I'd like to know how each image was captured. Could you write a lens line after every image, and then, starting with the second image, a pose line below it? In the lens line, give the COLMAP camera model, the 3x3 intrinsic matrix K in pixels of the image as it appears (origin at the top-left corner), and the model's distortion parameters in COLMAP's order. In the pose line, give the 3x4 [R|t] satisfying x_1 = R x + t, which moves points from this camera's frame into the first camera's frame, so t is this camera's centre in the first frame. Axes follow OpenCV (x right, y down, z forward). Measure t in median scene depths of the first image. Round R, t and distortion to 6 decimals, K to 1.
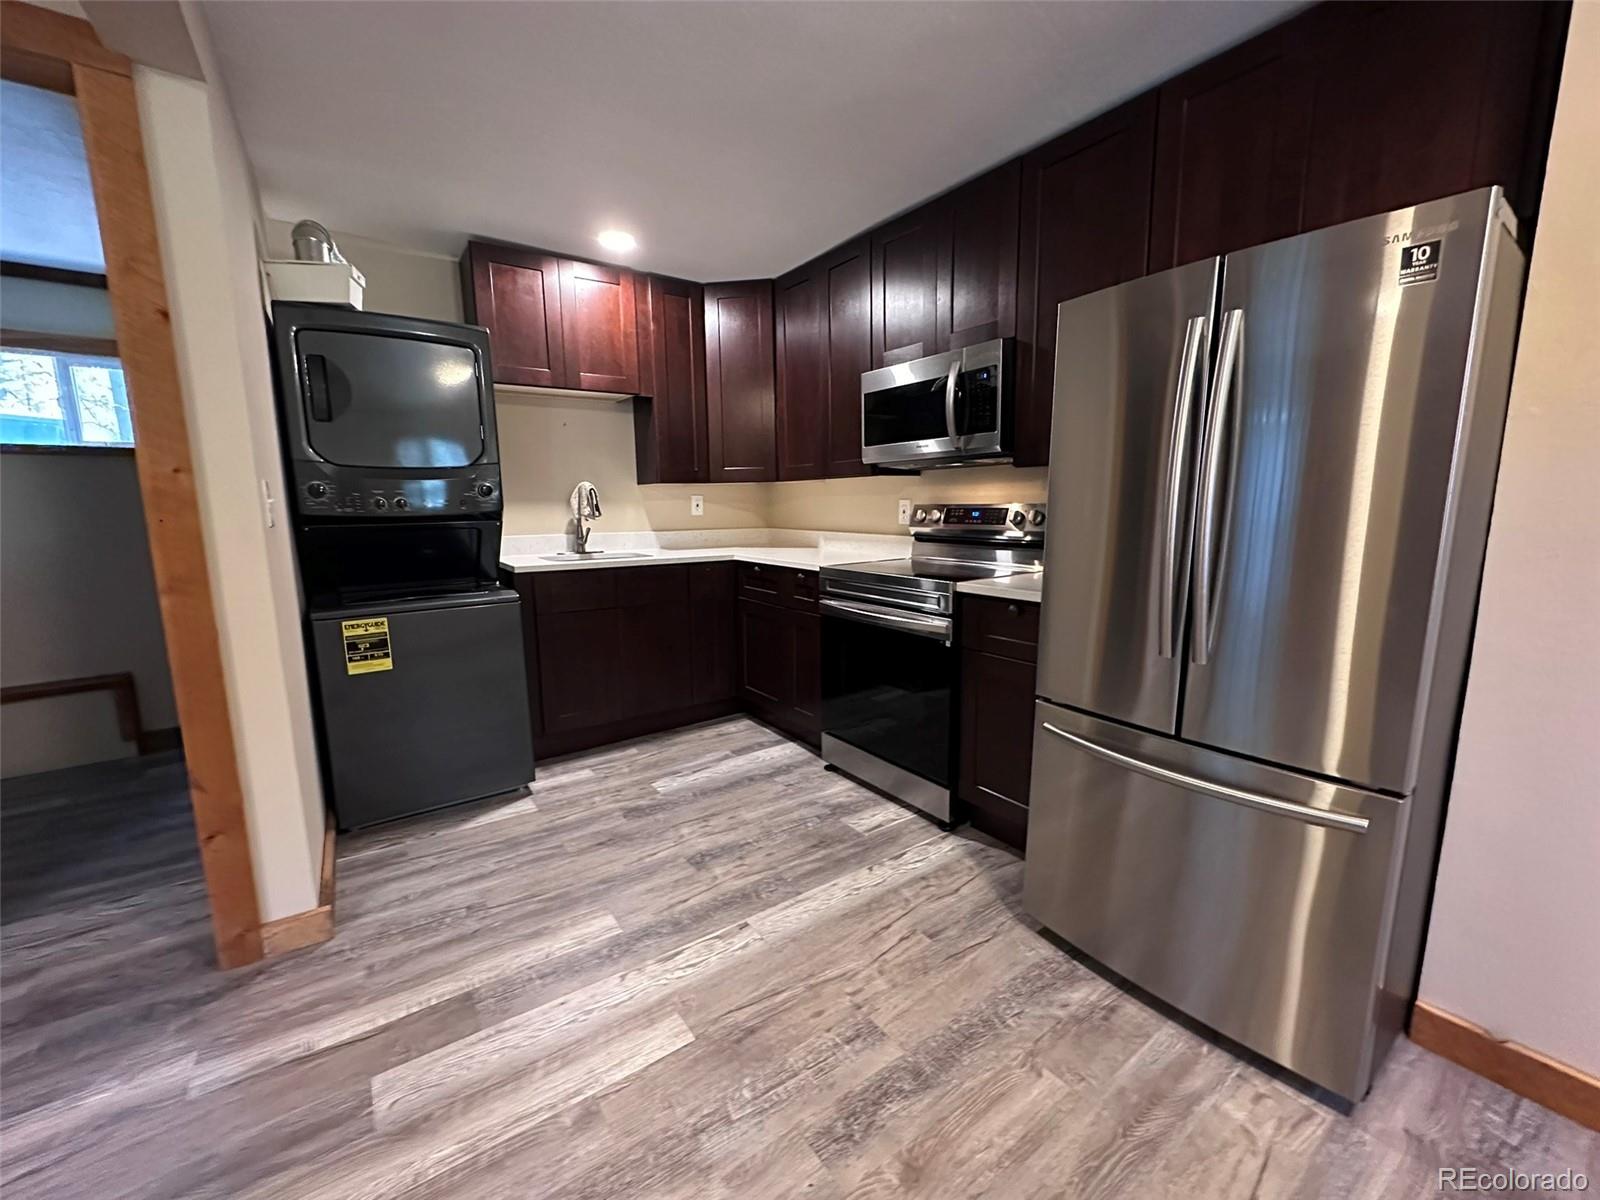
lens RADIAL K [[640.9, 0, 802.4], [0, 640.9, 606.9], [0, 0, 1]] dist [-0.000176, 0.000092]
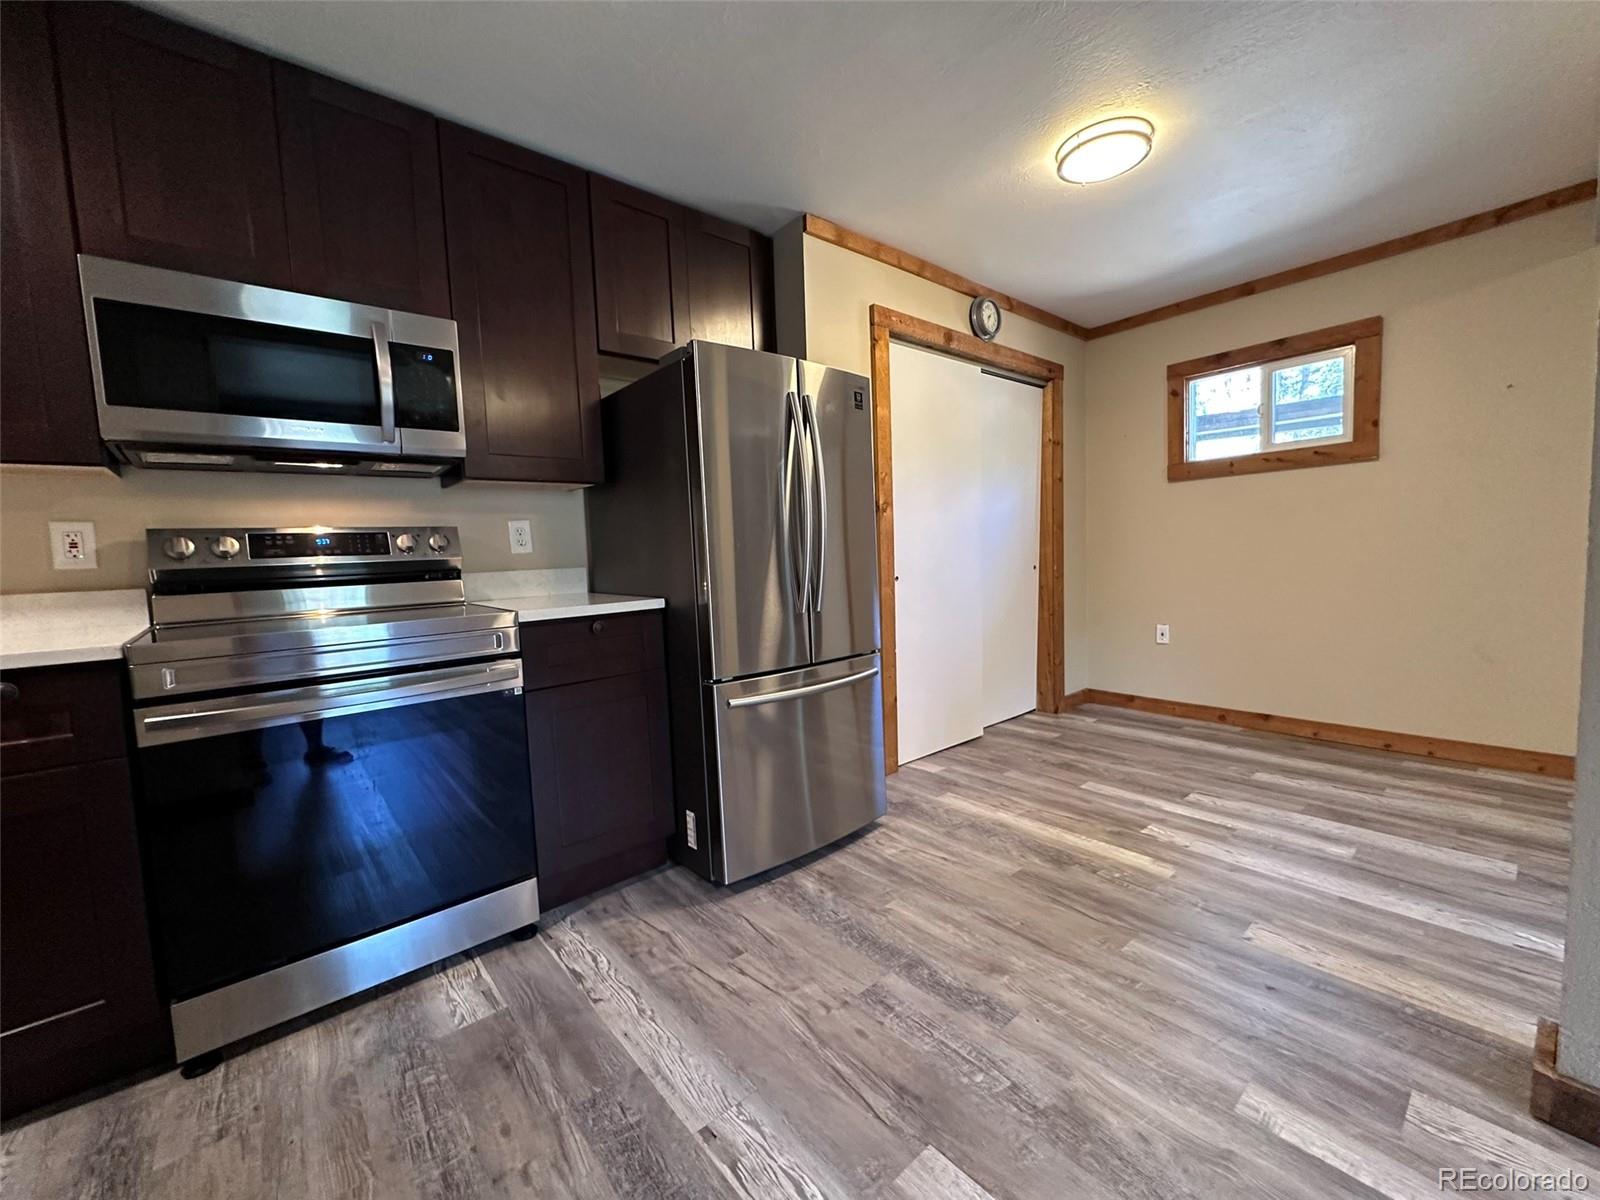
lens RADIAL K [[640.0, 0, 800.6], [0, 640.0, 595.7], [0, 0, 1]] dist [-0.002136, 0.000330]
pose [[-0.082977, -0.058610, 0.994826, -0.845530], [0.198907, 0.977208, 0.074163, -0.067775], [-0.976499, 0.204032, -0.069427, 1.015855]]
